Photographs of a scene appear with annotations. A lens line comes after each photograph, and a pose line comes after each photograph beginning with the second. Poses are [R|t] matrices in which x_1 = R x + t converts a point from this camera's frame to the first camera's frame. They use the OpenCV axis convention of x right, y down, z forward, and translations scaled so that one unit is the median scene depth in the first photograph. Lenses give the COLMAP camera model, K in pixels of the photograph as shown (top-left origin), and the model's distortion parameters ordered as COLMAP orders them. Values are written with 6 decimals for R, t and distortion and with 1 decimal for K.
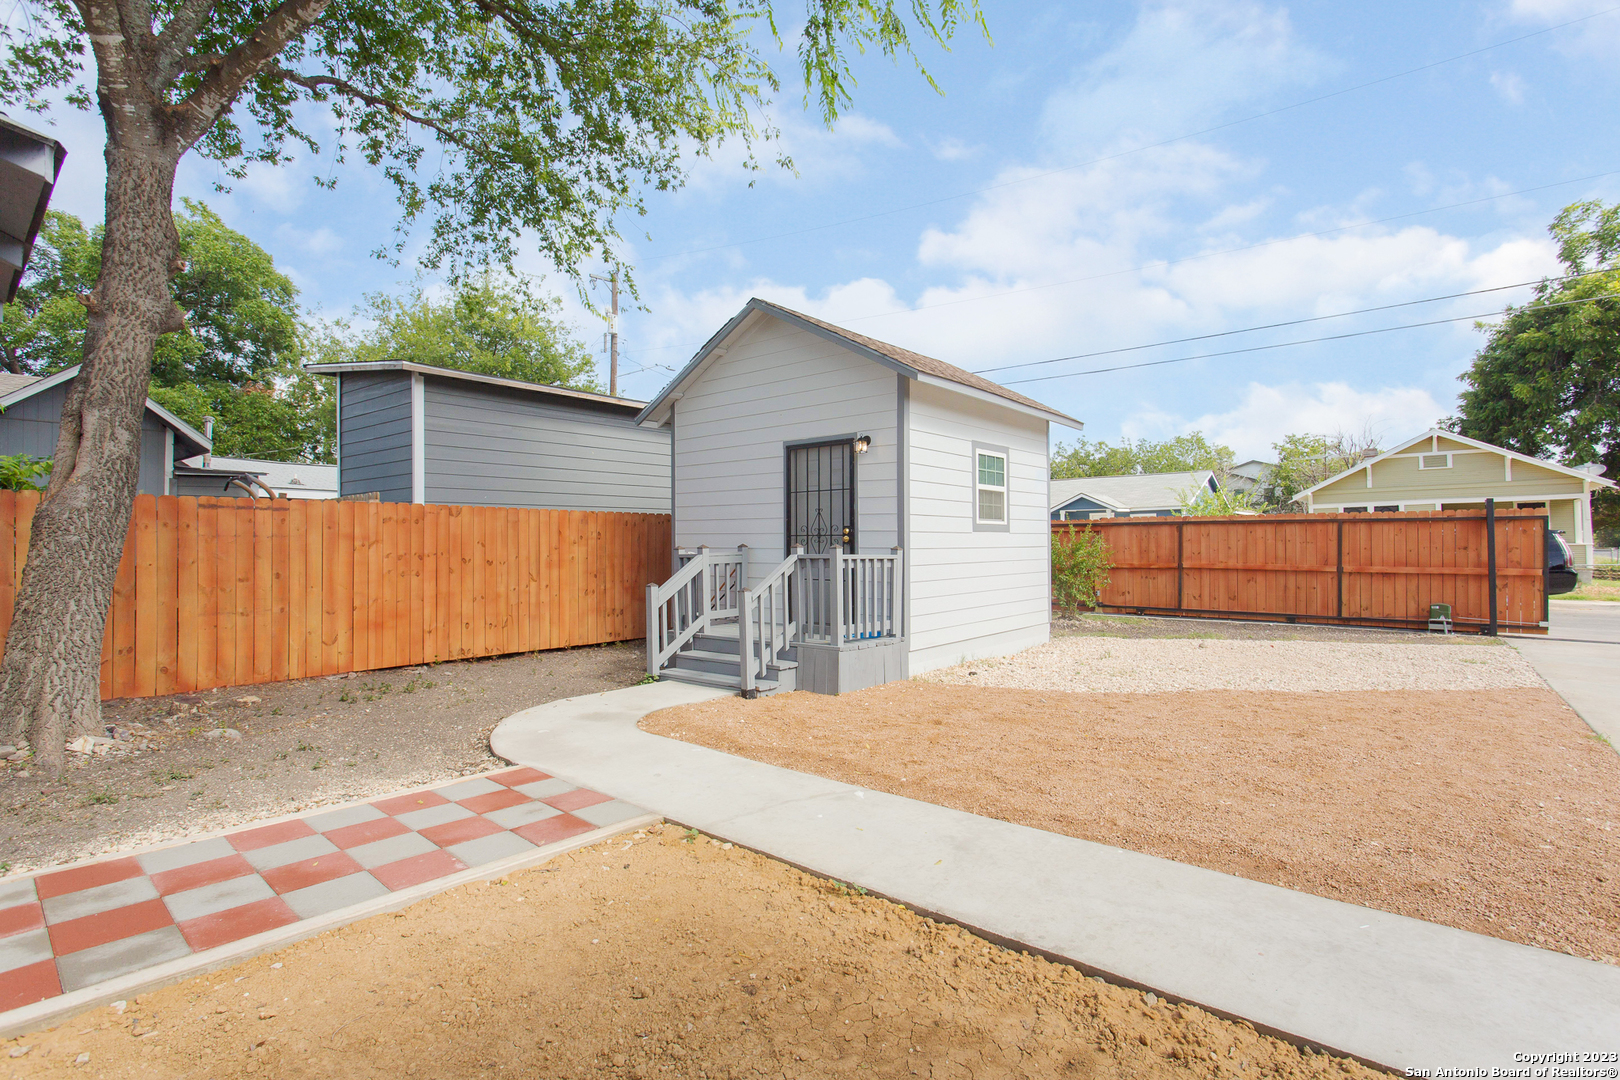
lens RADIAL K [[771.0, 0, 819.6], [0, 771.0, 547.8], [0, 0, 1]] dist [0.003203, -0.000592]
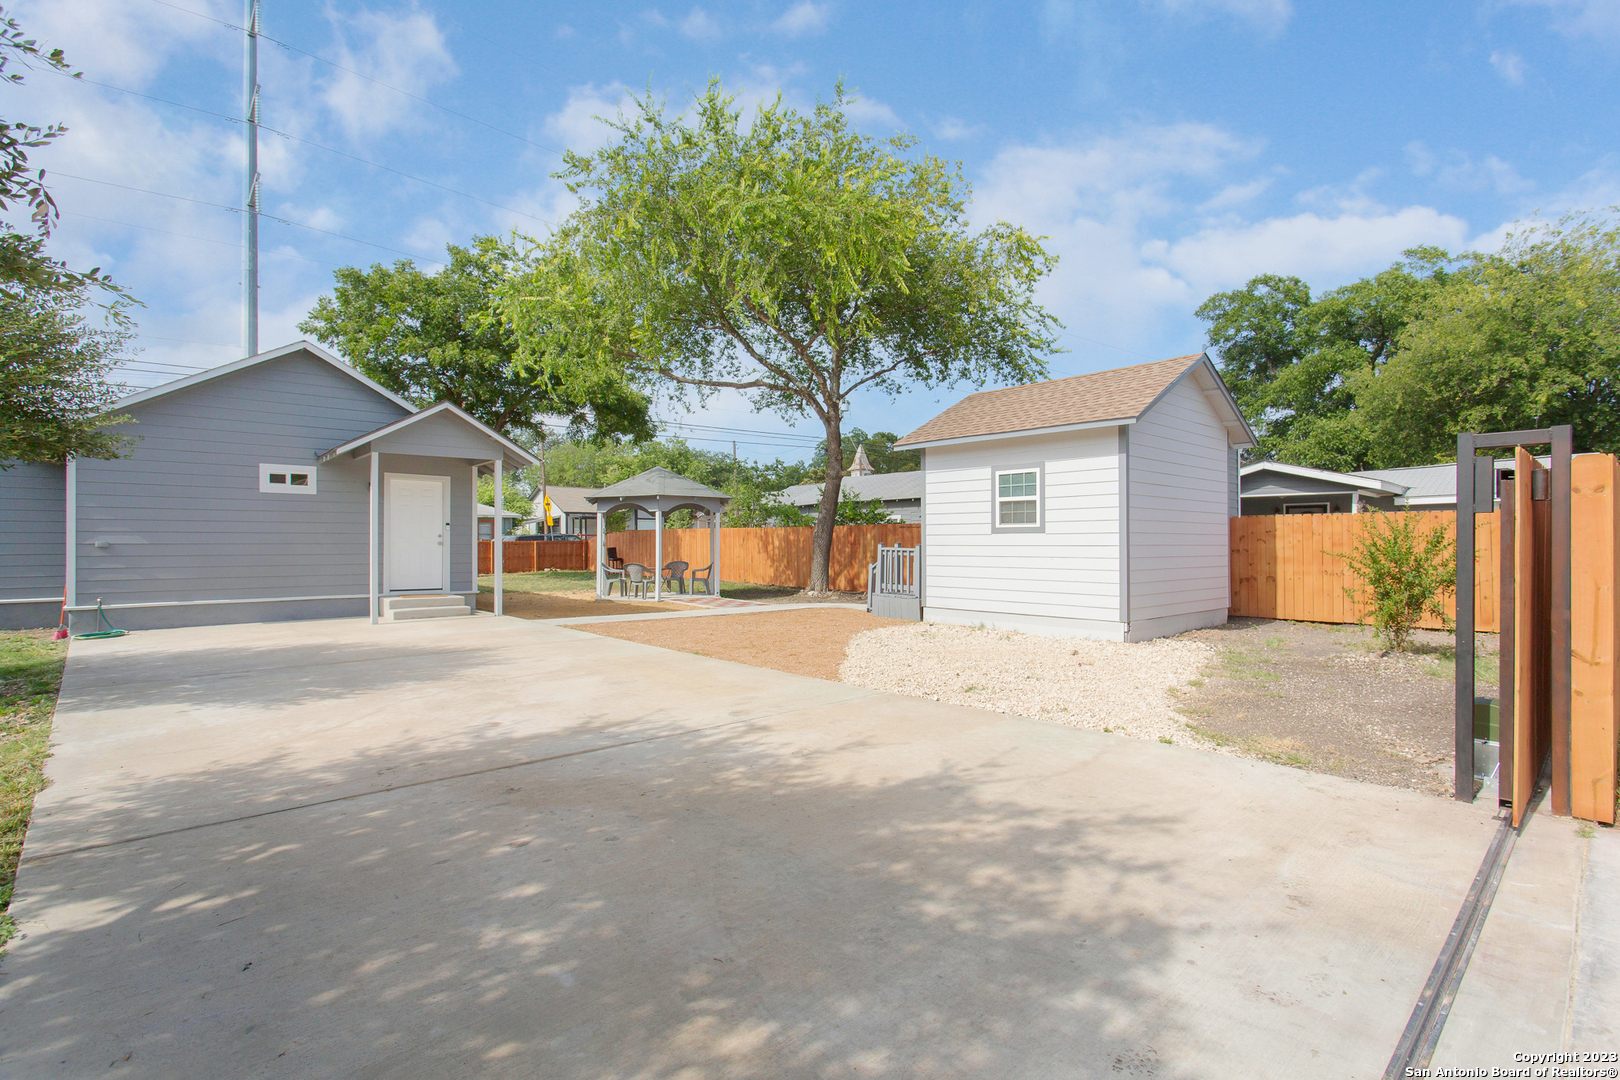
lens RADIAL K [[771.0, 0, 810.6], [0, 771.0, 538.0], [0, 0, 1]] dist [0.003203, -0.000592]
pose [[-0.161253, 0.000629, -0.986913, 1.653999], [-0.001842, 0.999998, 0.000938, -0.014523], [0.986911, 0.001969, -0.161251, 0.939009]]
